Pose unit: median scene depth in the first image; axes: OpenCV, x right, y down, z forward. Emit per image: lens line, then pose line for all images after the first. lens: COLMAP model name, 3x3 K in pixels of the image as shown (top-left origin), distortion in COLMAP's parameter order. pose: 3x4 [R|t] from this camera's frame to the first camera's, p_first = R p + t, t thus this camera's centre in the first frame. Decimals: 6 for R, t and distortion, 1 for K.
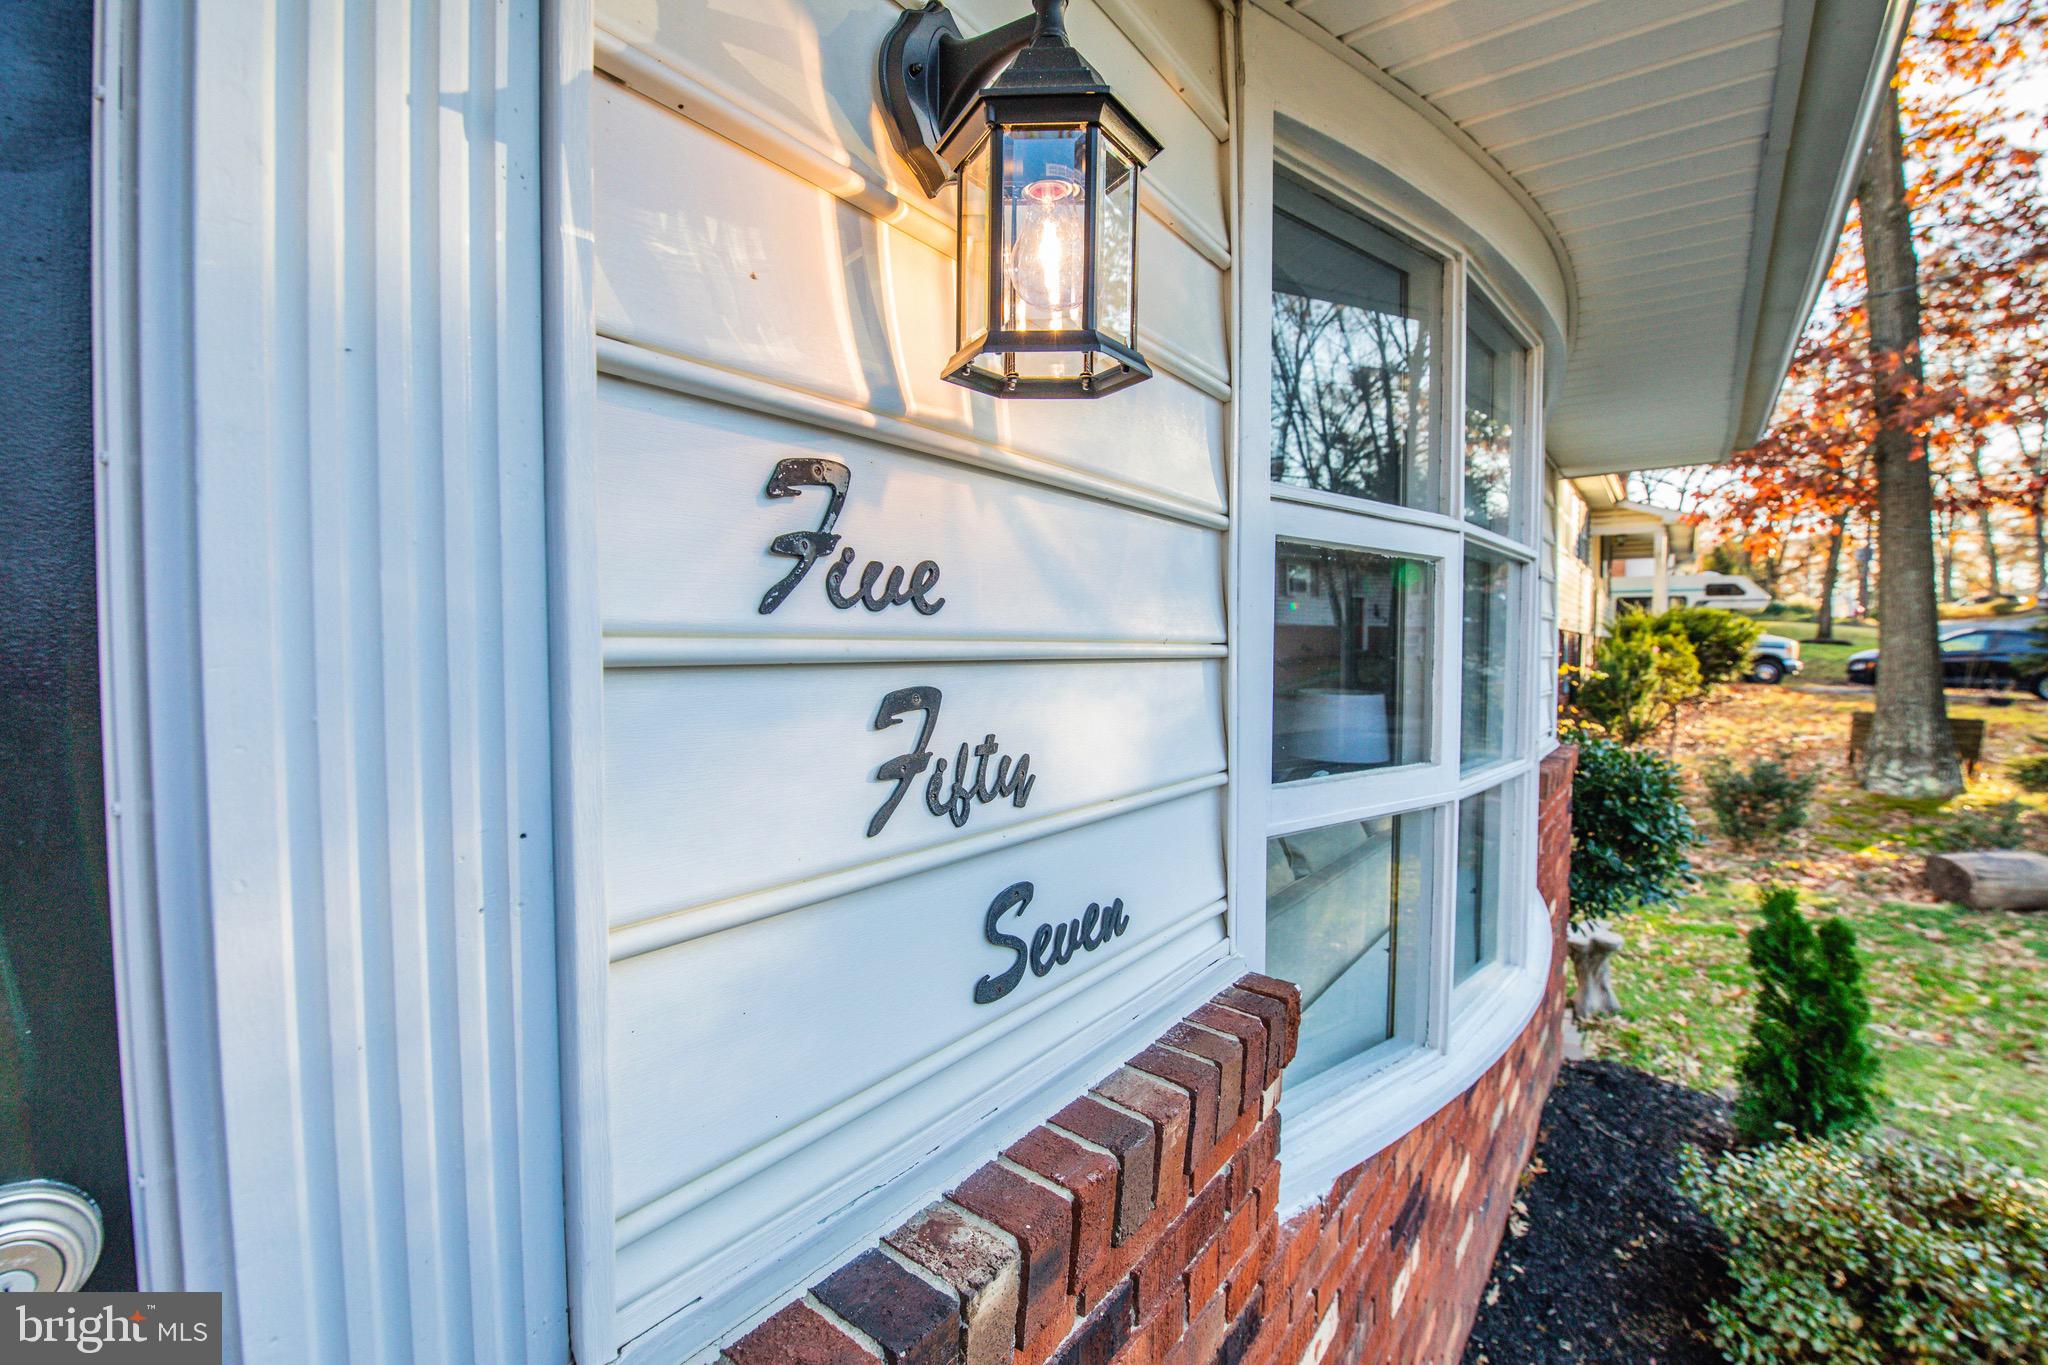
lens RADIAL K [[884.6, 0, 1034.0], [0, 884.6, 678.4], [0, 0, 1]] dist [-0.011456, -0.004592]
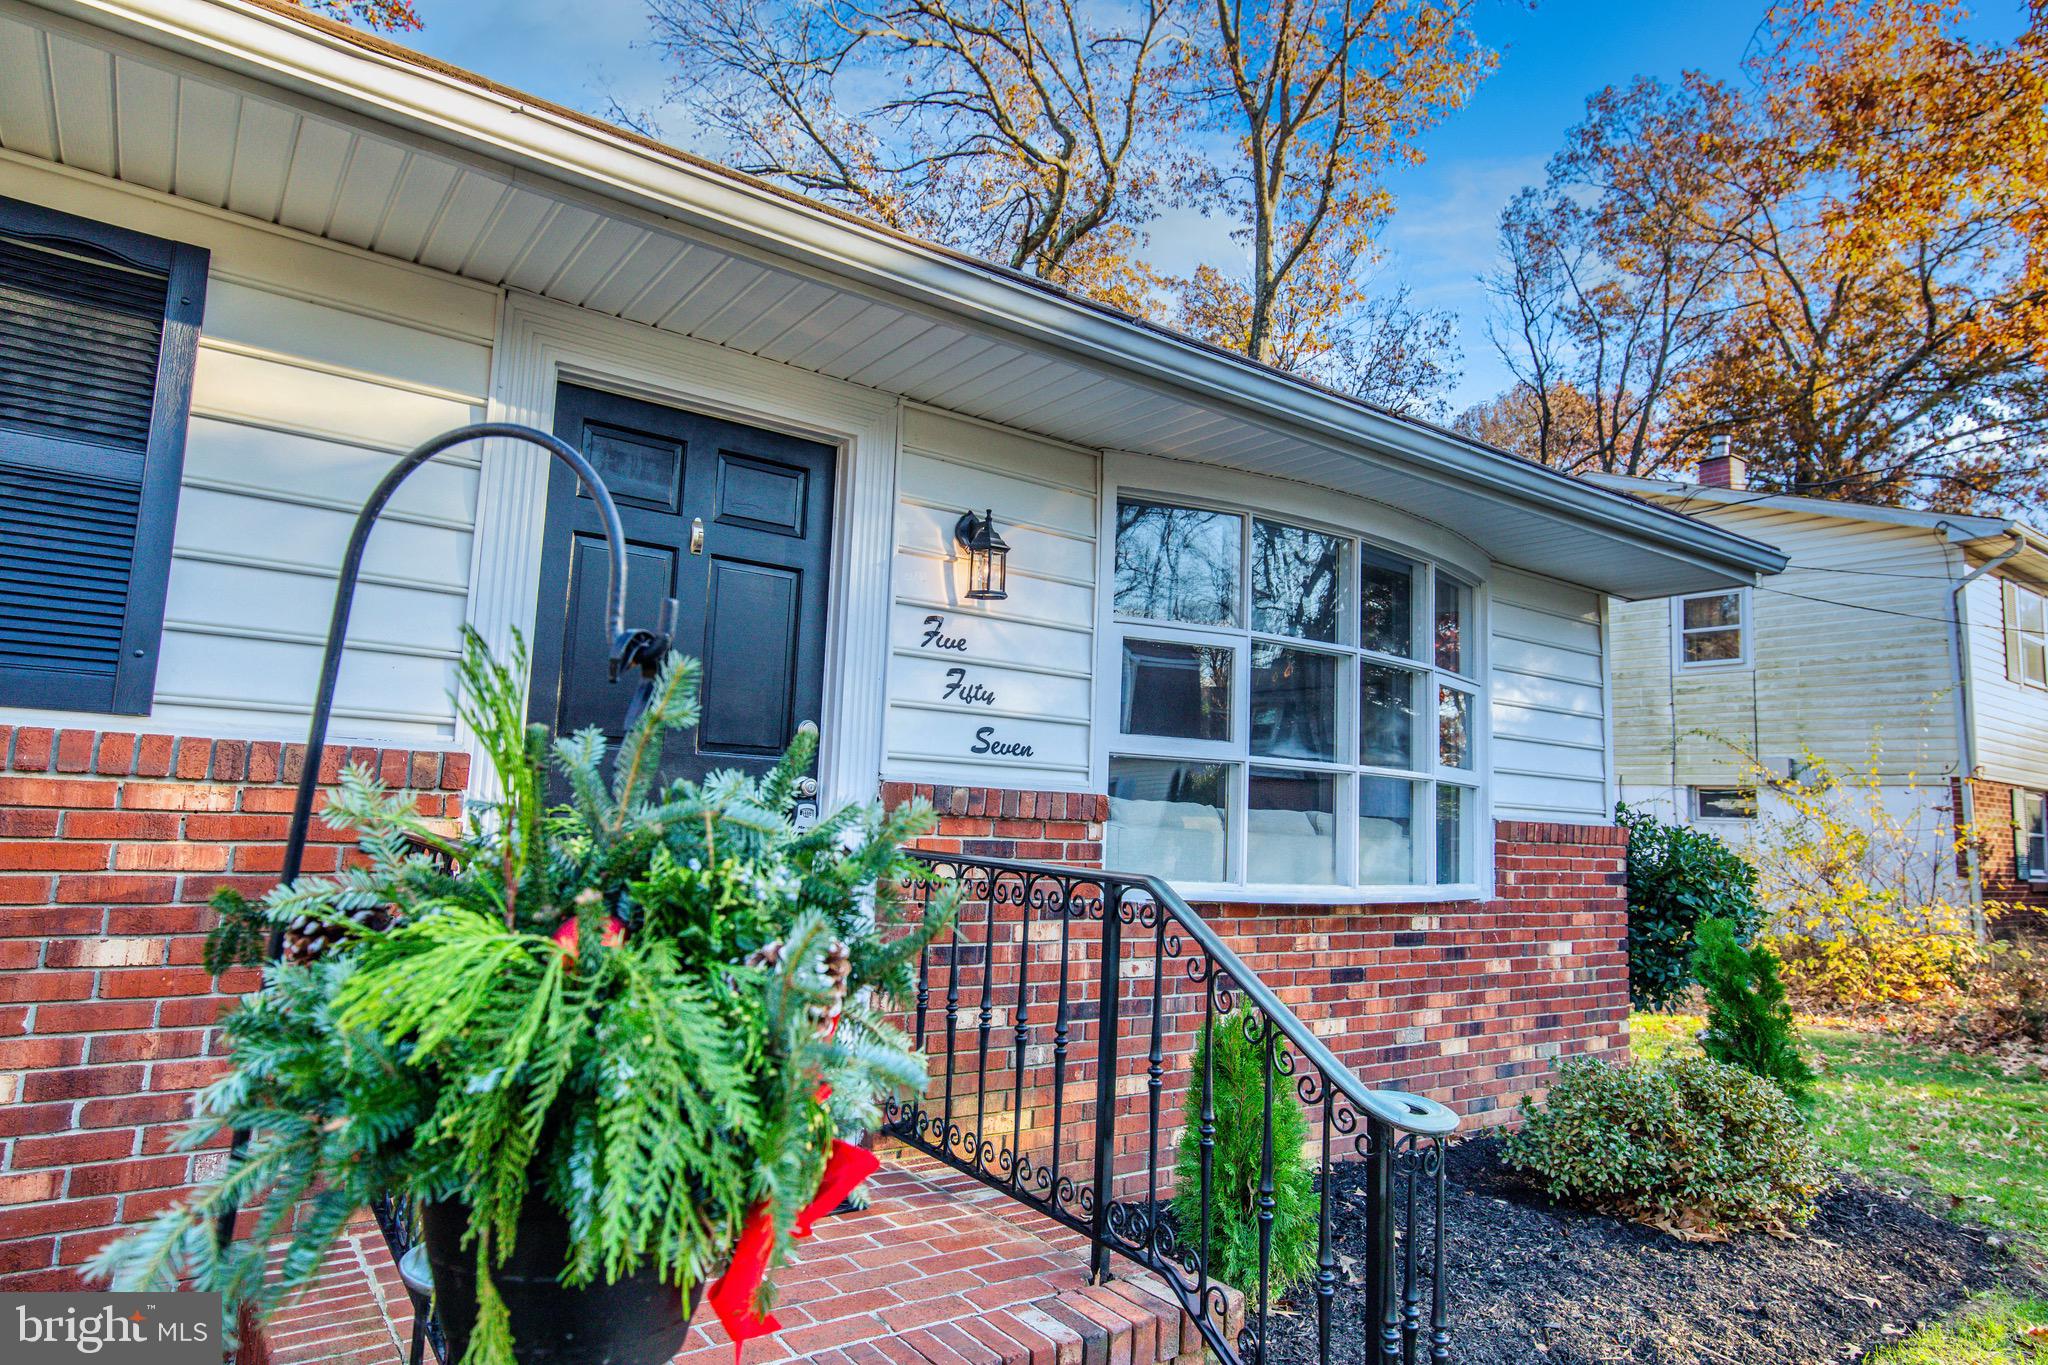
lens RADIAL K [[1212.3, 0, 1033.7], [0, 1212.3, 682.3], [0, 0, 1]] dist [0.005677, -0.000906]
pose [[0.956875, 0.005777, -0.290443, 1.923973], [-0.051393, 0.987398, -0.149678, 0.941027], [0.285918, 0.158150, 0.945113, -4.428826]]
